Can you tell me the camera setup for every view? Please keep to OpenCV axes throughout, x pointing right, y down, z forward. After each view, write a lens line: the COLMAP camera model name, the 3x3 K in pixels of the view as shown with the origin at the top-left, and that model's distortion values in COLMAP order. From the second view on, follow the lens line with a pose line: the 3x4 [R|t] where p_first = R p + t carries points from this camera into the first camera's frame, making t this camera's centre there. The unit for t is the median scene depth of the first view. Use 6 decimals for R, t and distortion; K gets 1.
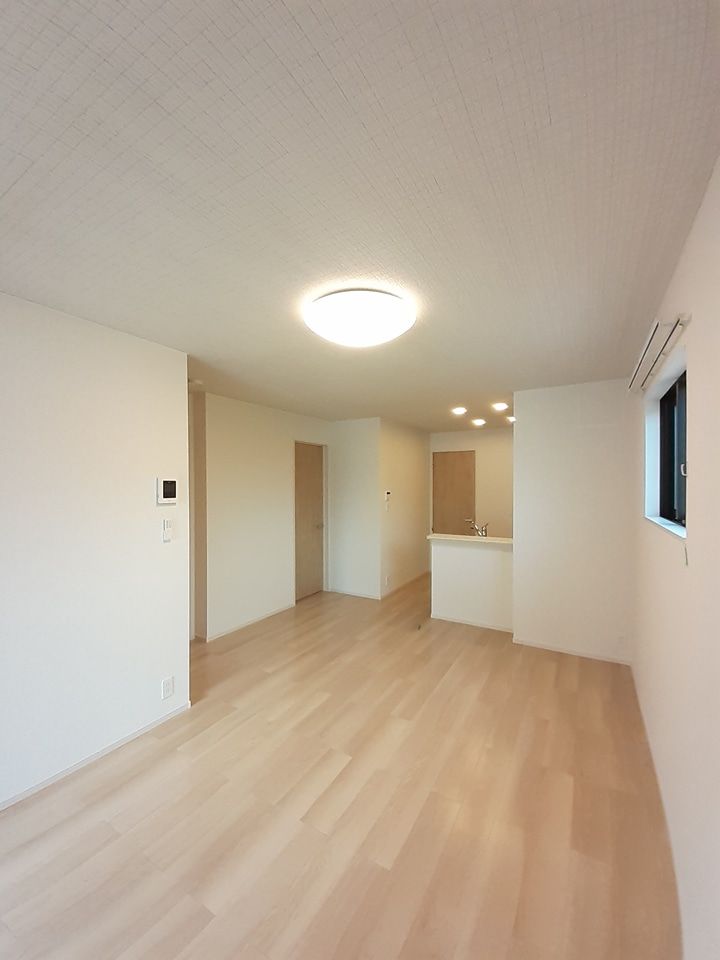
lens RADIAL K [[384.9, 0, 361.9], [0, 384.9, 483.1], [0, 0, 1]] dist [0.005349, 0.000322]
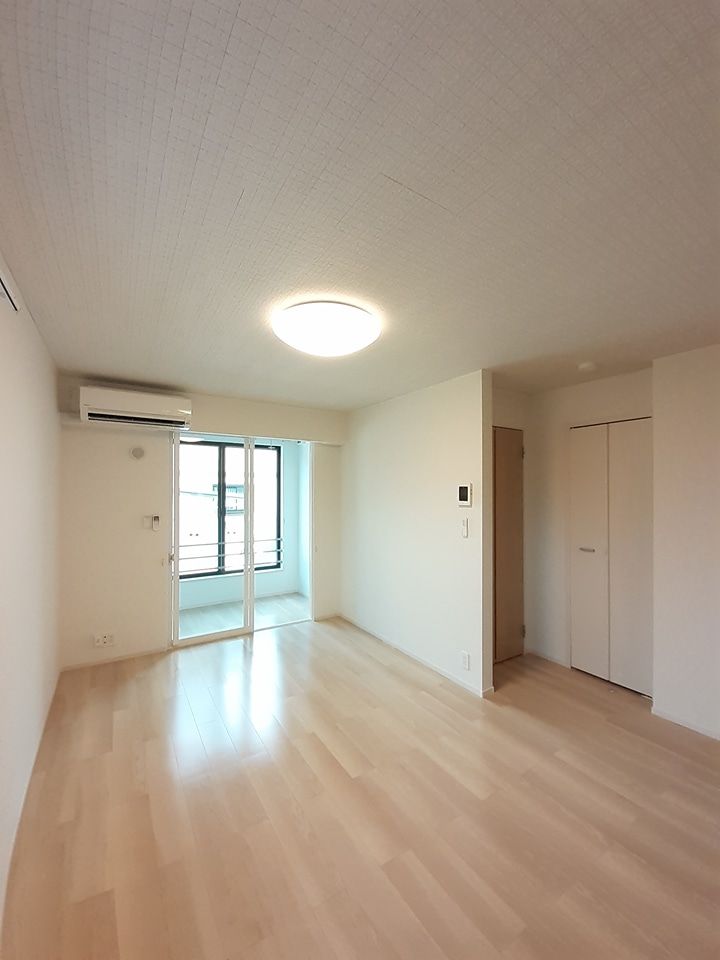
lens RADIAL K [[384.9, 0, 356.7], [0, 384.9, 483.6], [0, 0, 1]] dist [0.005349, 0.000322]
pose [[-0.458774, -0.008758, -0.888510, 0.703653], [0.003963, 0.999921, -0.011902, -0.001839], [0.888544, -0.008982, -0.458703, 1.248430]]
